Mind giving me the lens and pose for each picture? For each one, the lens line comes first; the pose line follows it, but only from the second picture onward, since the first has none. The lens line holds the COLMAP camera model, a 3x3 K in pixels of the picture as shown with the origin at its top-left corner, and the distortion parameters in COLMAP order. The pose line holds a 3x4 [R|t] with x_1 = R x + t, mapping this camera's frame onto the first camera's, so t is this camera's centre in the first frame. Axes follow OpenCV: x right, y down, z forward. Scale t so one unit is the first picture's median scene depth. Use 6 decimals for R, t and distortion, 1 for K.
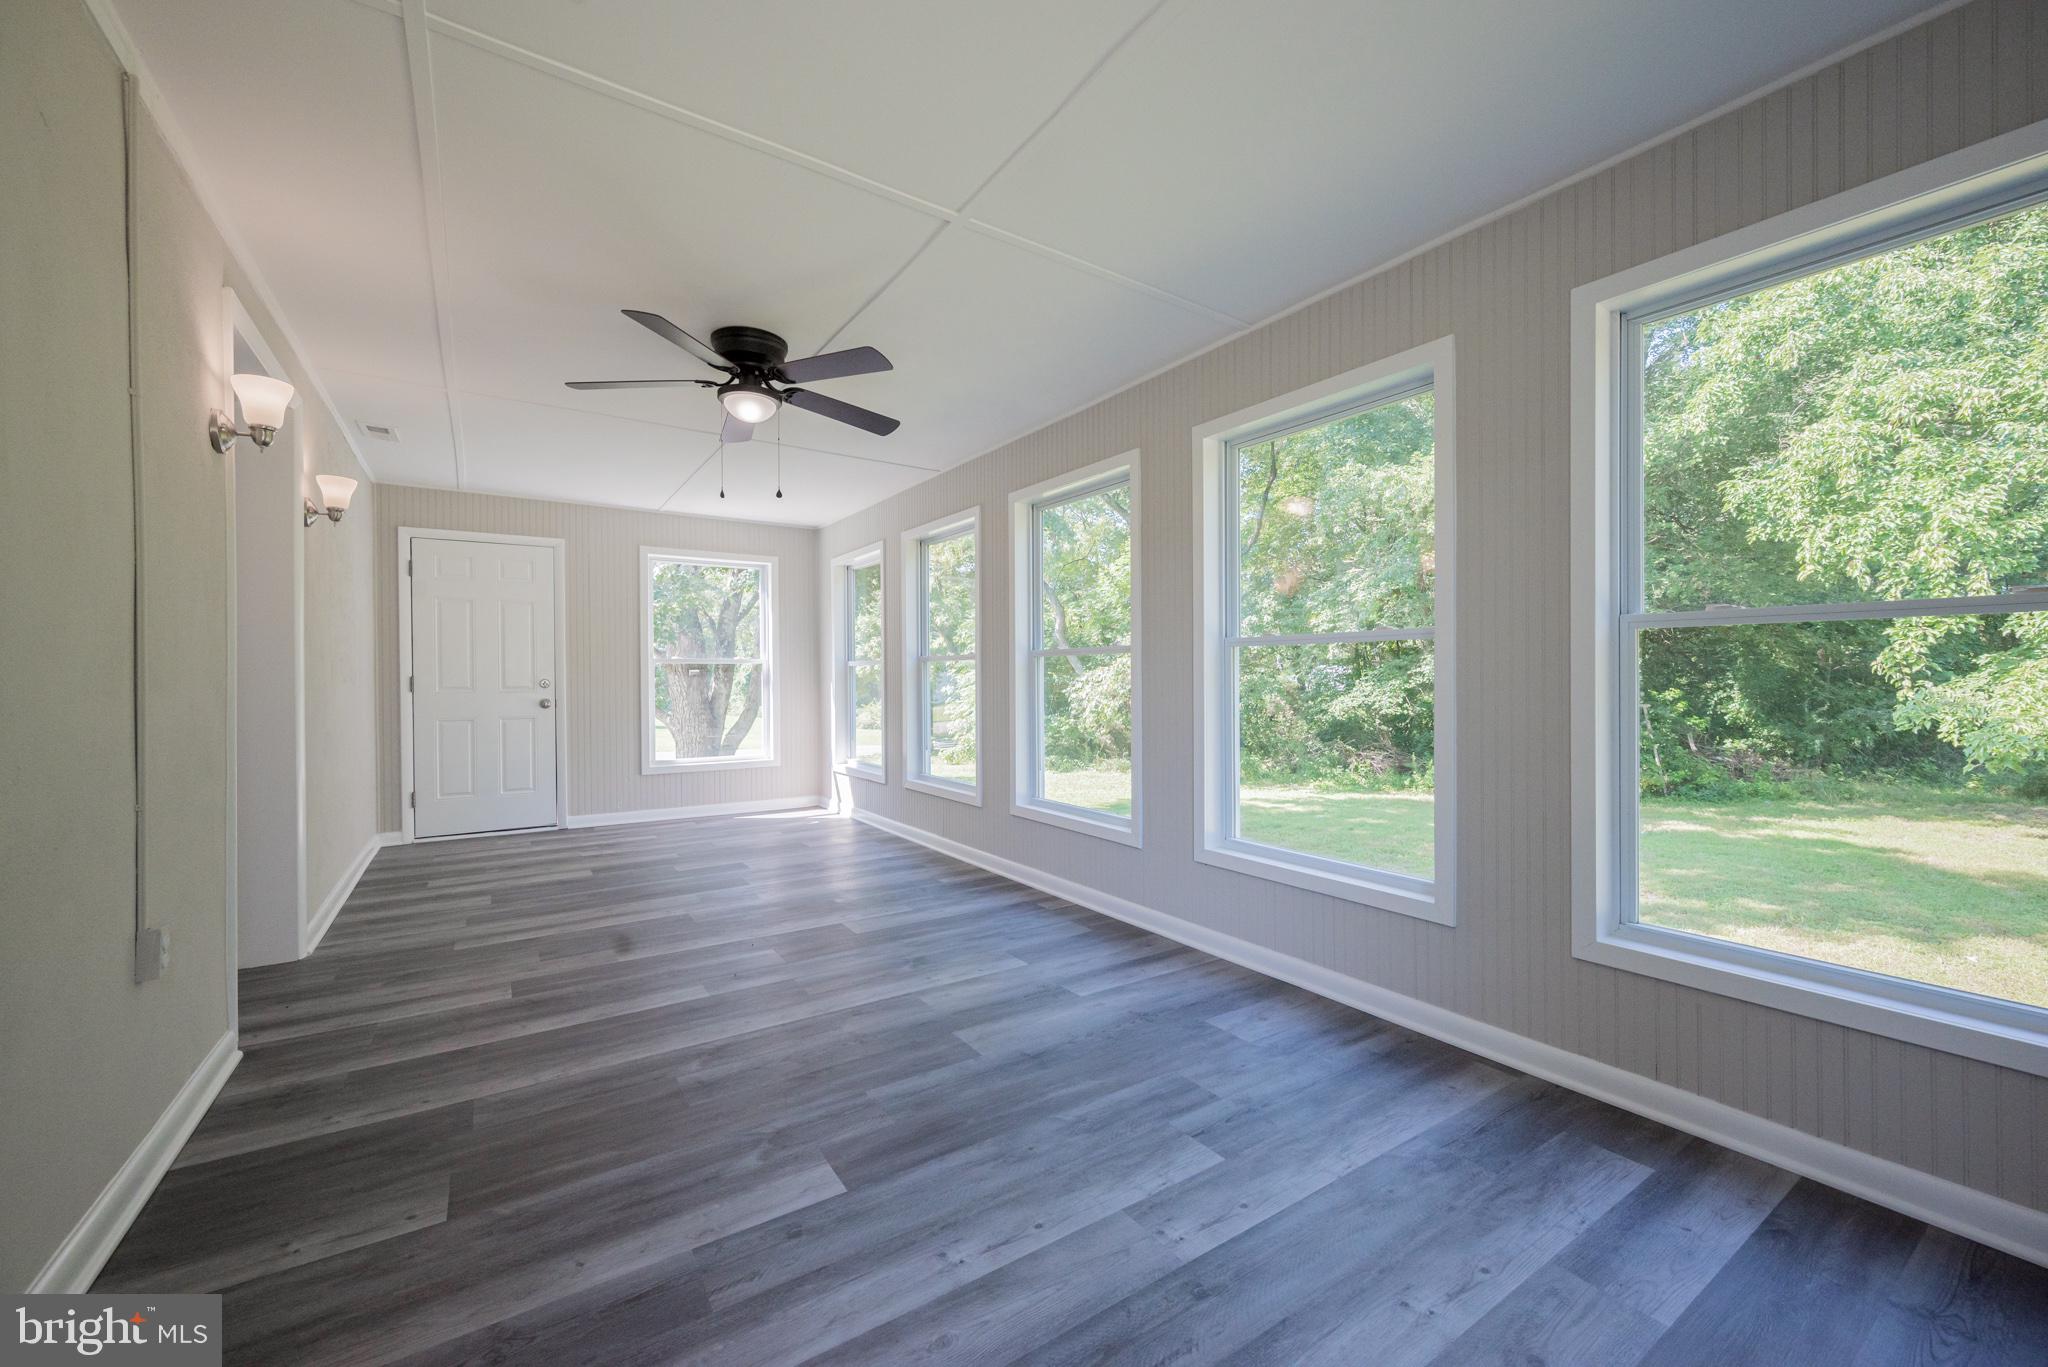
lens RADIAL K [[804.1, 0, 1026.1], [0, 804.1, 678.2], [0, 0, 1]] dist [-0.000517, -0.000549]
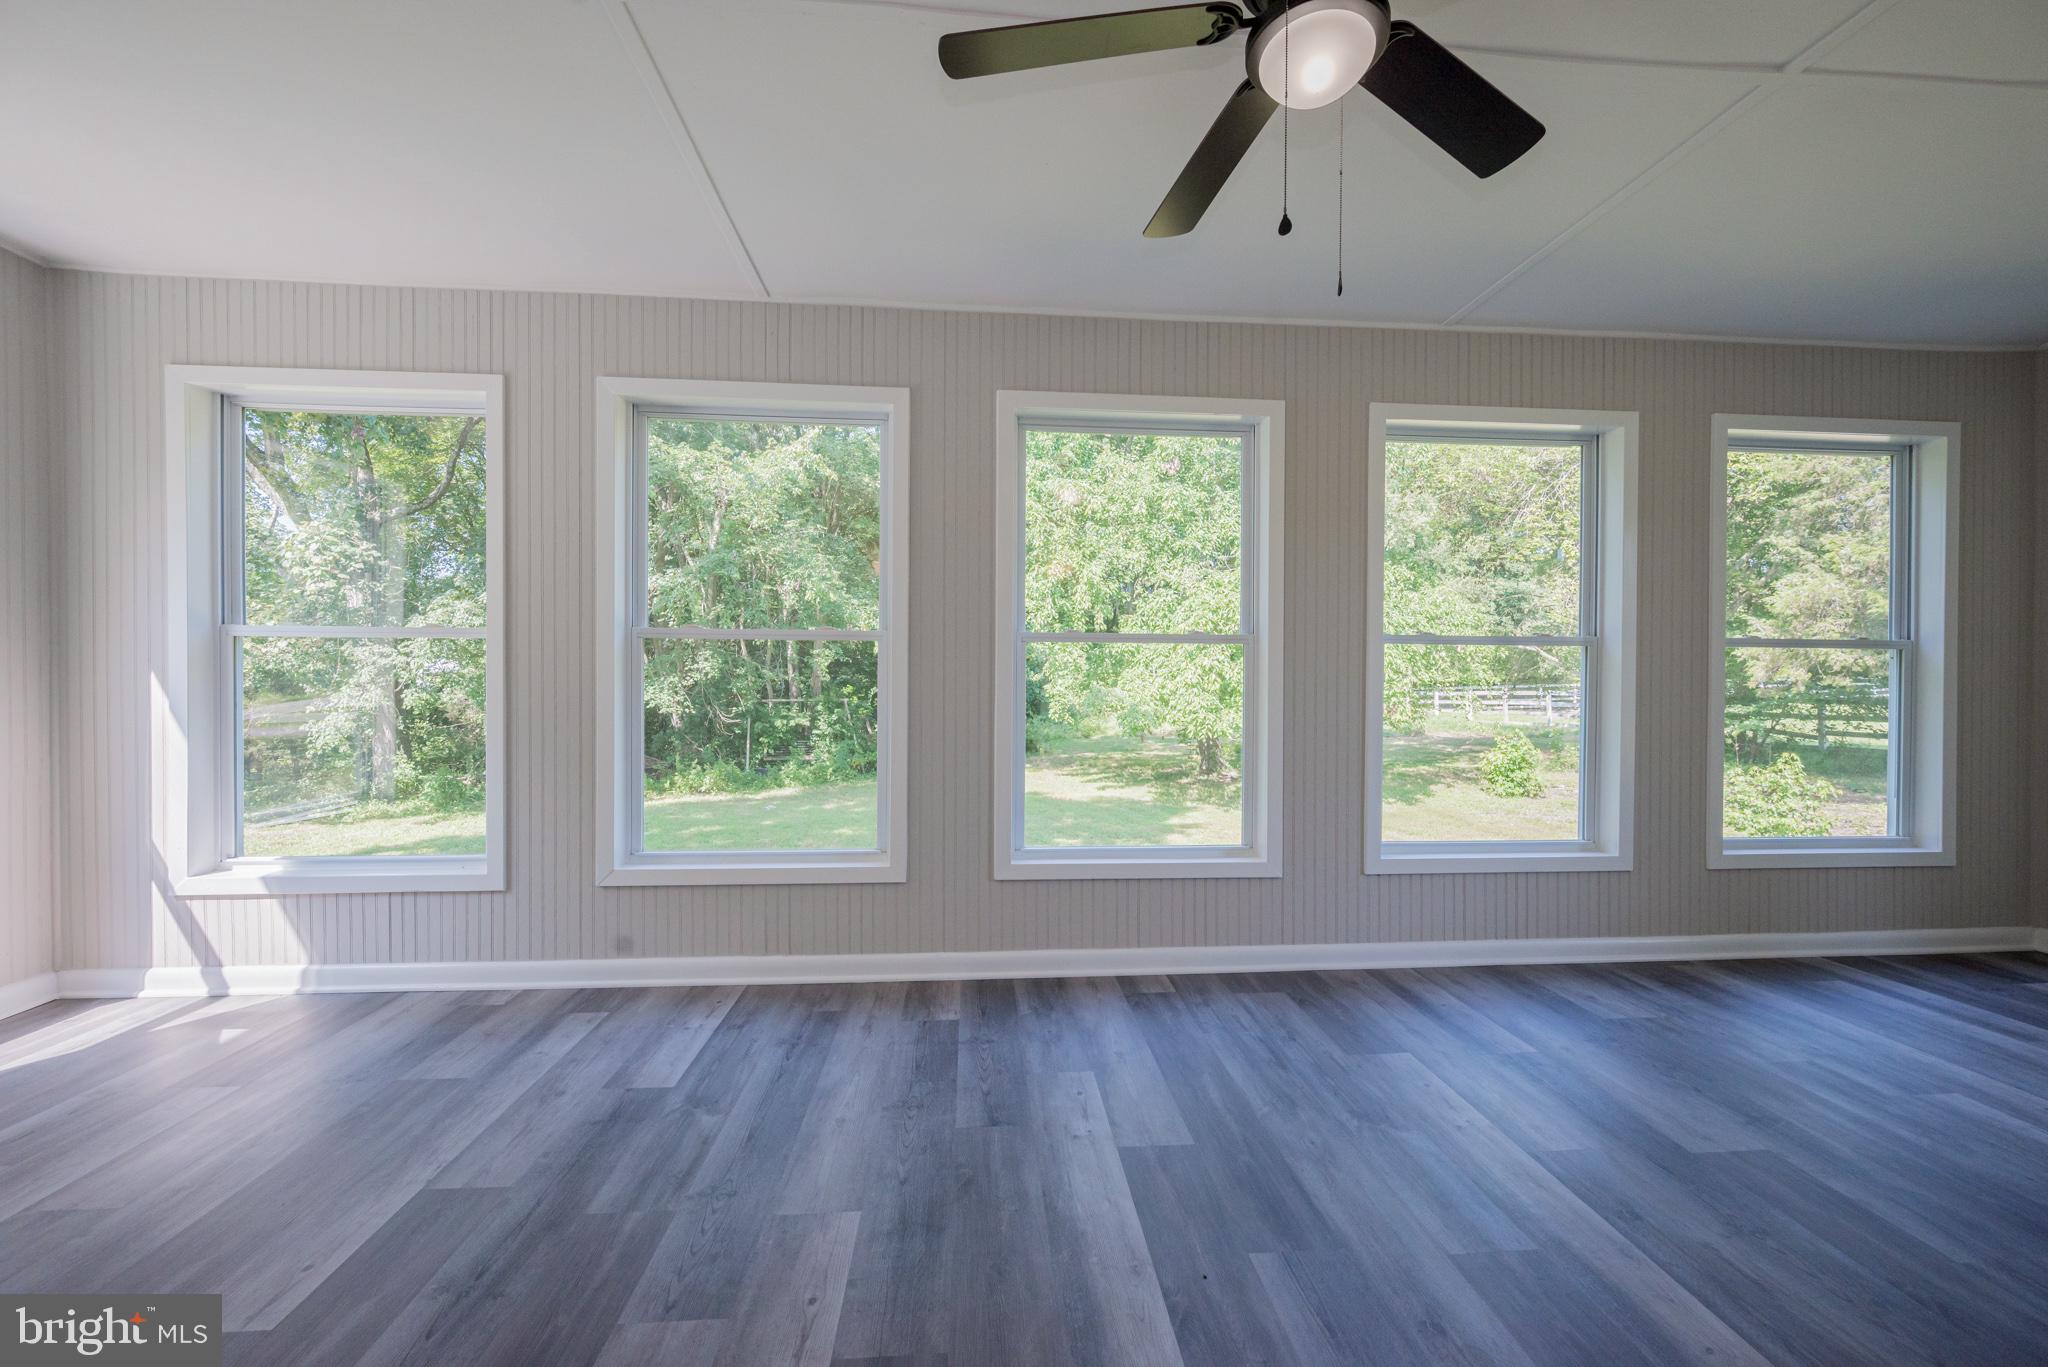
lens RADIAL K [[804.1, 0, 1030.6], [0, 804.1, 689.3], [0, 0, 1]] dist [-0.000517, -0.000549]
pose [[0.486554, -0.006237, 0.873628, -0.798055], [-0.009330, 0.999880, 0.012334, 0.005986], [-0.873600, -0.014153, 0.486438, 0.908963]]
